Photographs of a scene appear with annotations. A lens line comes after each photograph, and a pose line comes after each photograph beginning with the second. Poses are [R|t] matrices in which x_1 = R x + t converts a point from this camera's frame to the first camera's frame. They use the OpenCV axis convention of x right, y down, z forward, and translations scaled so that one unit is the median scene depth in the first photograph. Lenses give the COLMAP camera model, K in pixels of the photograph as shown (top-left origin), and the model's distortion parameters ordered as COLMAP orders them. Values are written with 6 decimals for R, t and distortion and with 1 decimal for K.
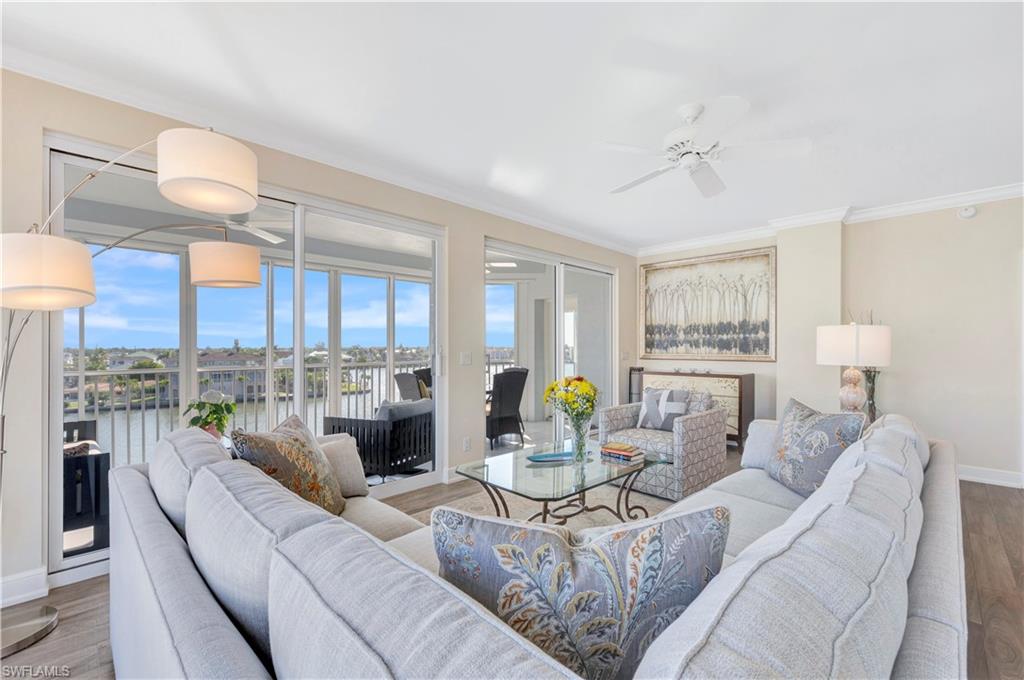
lens RADIAL K [[435.5, 0, 516.2], [0, 435.5, 345.7], [0, 0, 1]] dist [0.001027, -0.000015]
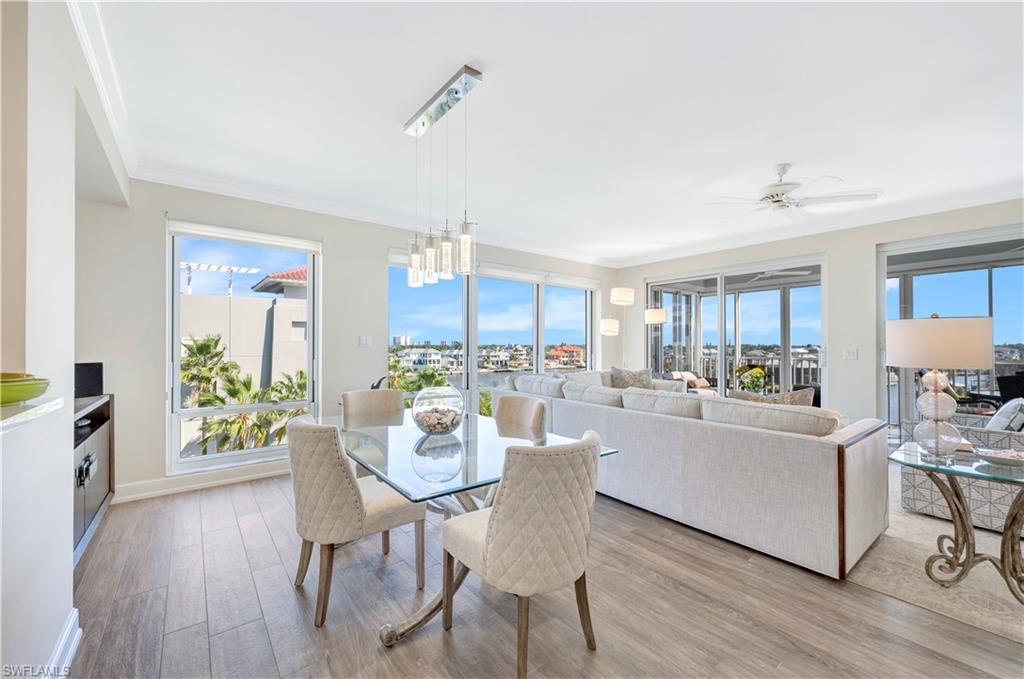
lens RADIAL K [[406.7, 0, 514.6], [0, 406.7, 345.4], [0, 0, 1]] dist [0.001094, -0.000056]
pose [[-0.125011, 0.006599, -0.992133, 0.959623], [0.005575, 0.999967, 0.005948, -0.005864], [0.992140, -0.004787, -0.125044, 0.191476]]
